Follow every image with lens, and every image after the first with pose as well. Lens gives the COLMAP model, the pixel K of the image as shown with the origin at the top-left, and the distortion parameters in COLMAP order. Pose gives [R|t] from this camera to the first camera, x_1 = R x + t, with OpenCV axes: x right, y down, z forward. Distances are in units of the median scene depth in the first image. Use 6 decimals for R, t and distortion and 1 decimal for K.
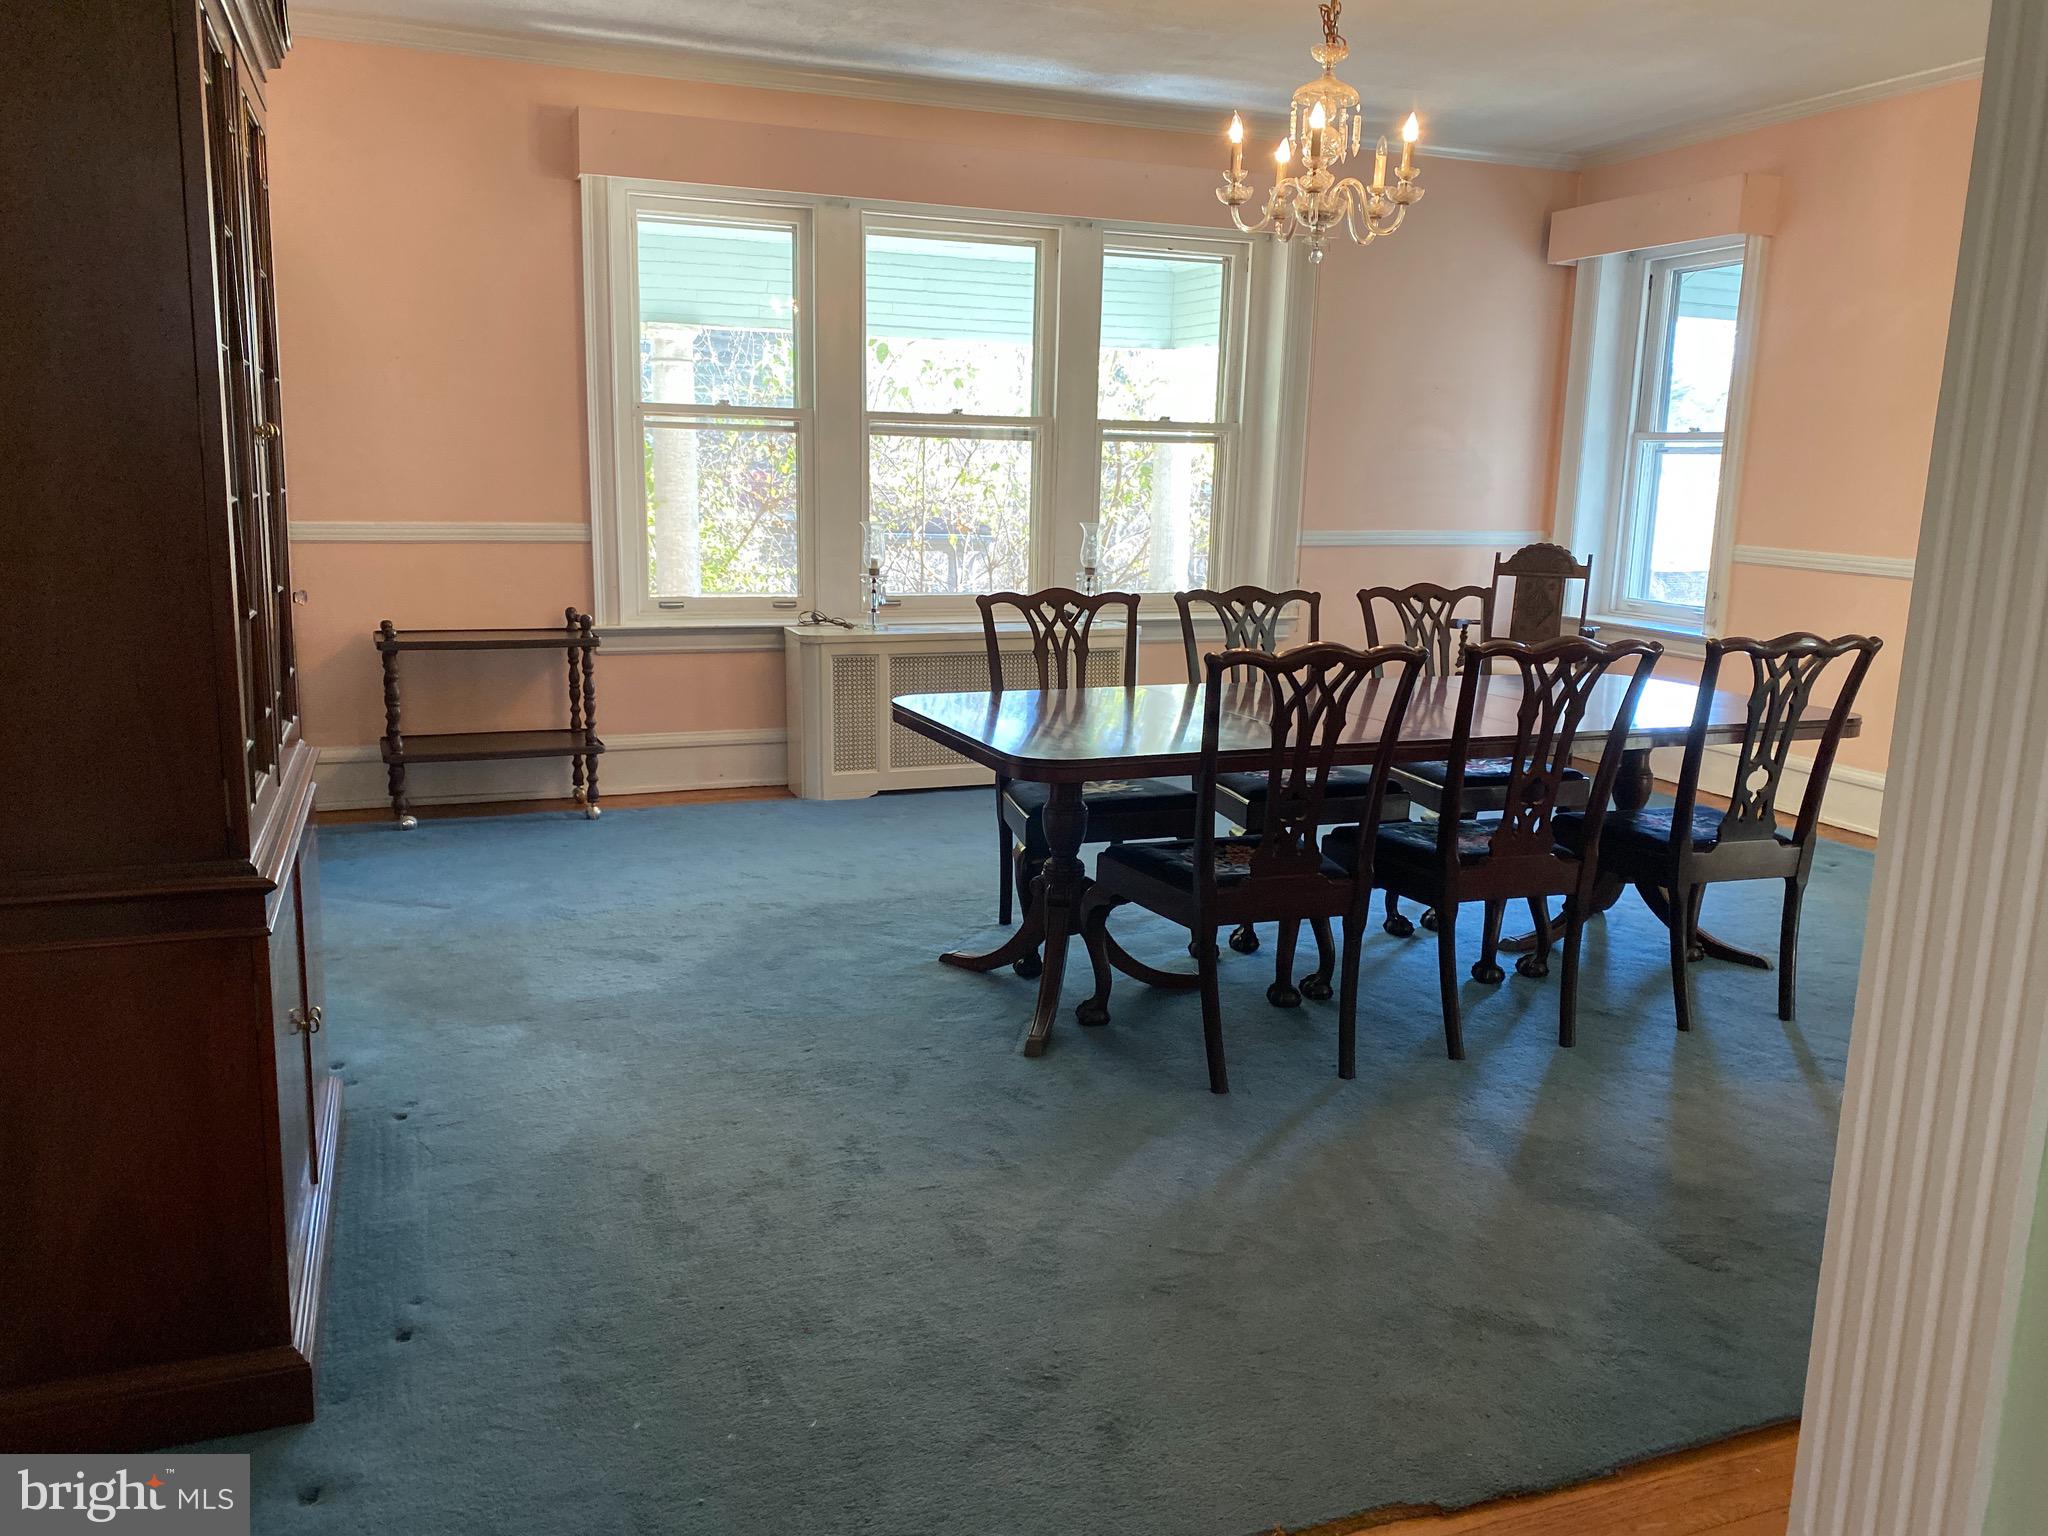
lens RADIAL K [[1553.8, 0, 1021.7], [0, 1553.8, 759.7], [0, 0, 1]] dist [0.186990, -0.437168]
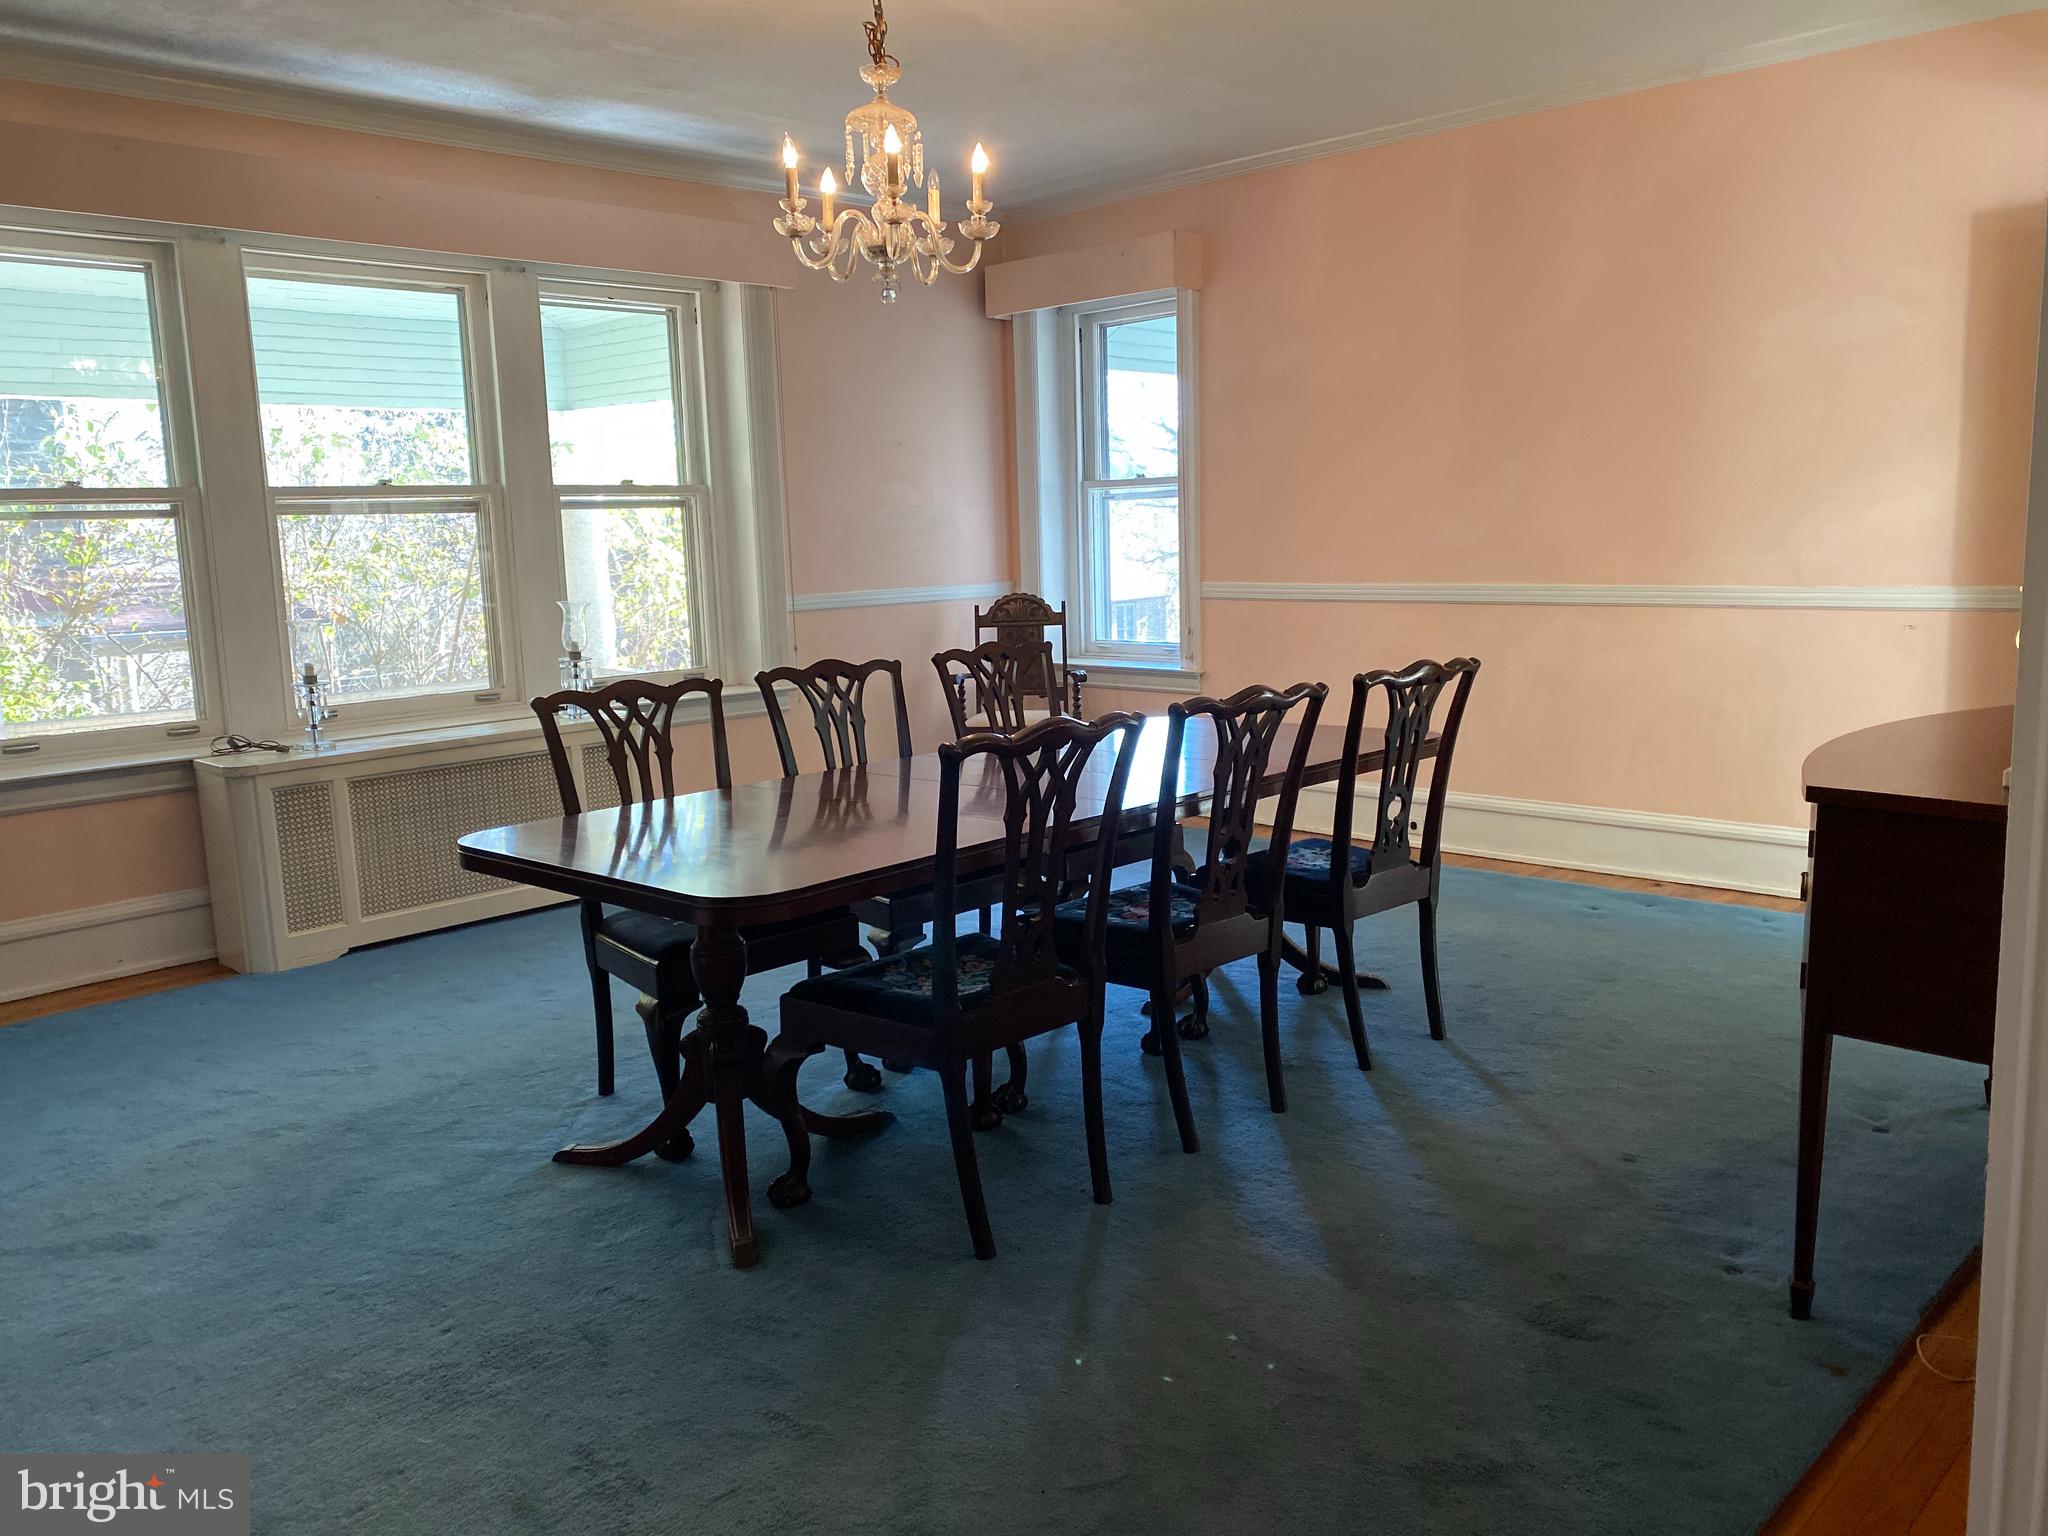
lens RADIAL K [[1563.4, 0, 1029.9], [0, 1563.4, 758.0], [0, 0, 1]] dist [0.018262, -0.010935]
pose [[0.908390, -0.111677, 0.402935, -0.116383], [0.127497, 0.991760, -0.012559, -0.029664], [-0.398212, 0.062781, 0.915142, 0.143736]]
